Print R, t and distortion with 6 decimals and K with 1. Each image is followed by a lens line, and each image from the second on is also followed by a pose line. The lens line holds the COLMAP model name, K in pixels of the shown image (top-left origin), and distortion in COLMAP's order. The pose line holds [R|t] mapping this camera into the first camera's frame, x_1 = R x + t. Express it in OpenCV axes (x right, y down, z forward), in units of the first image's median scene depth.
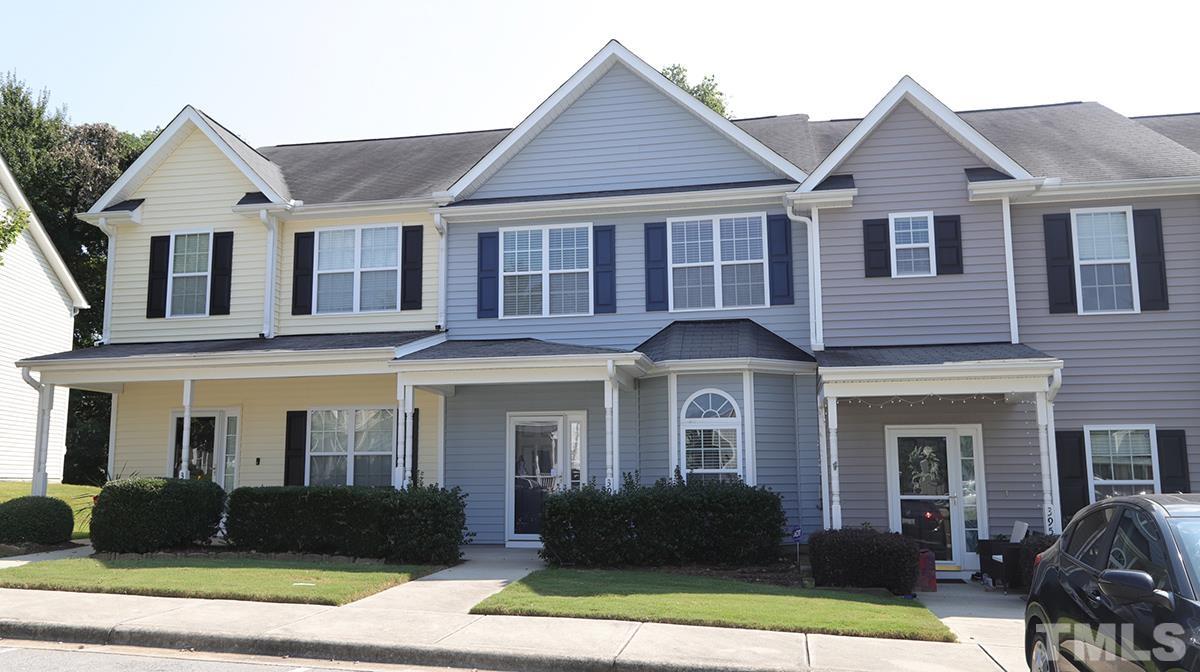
lens RADIAL K [[1003.1, 0, 598.7], [0, 1003.1, 333.7], [0, 0, 1]] dist [-0.013865, -0.001712]
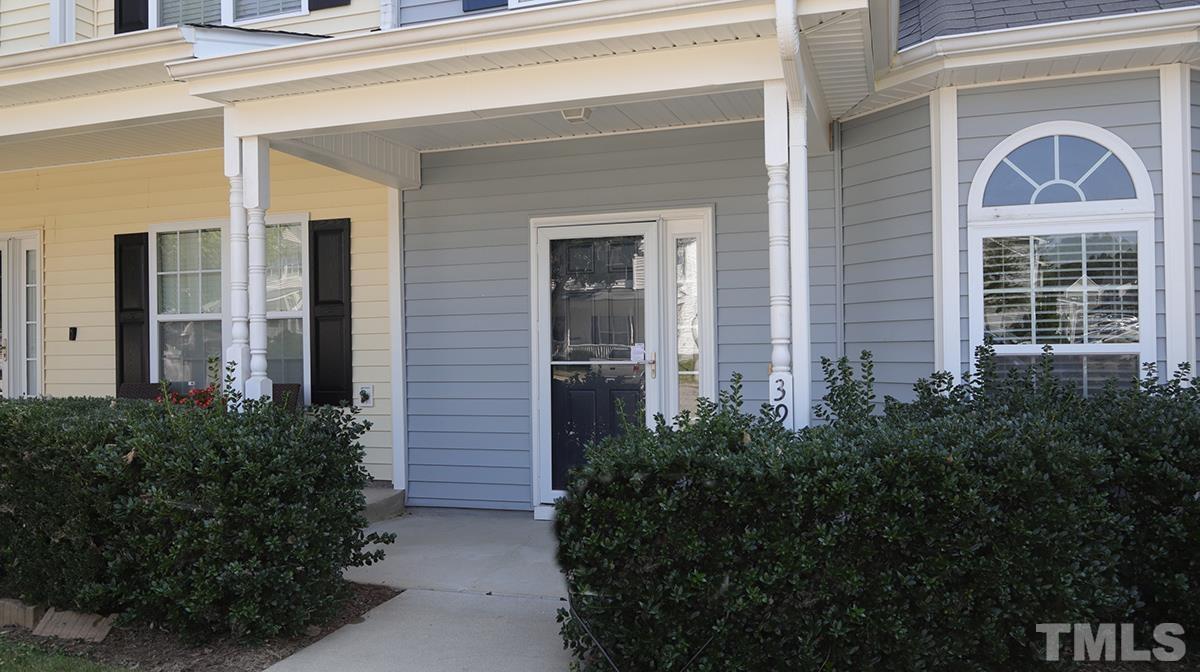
lens RADIAL K [[1003.1, 0, 598.8], [0, 1003.1, 336.9], [0, 0, 1]] dist [-0.013865, -0.001712]
pose [[0.991489, -0.009294, -0.129856, -0.005770], [0.026711, 0.990751, 0.133037, 0.079625], [0.127418, -0.135374, 0.982567, 0.621885]]
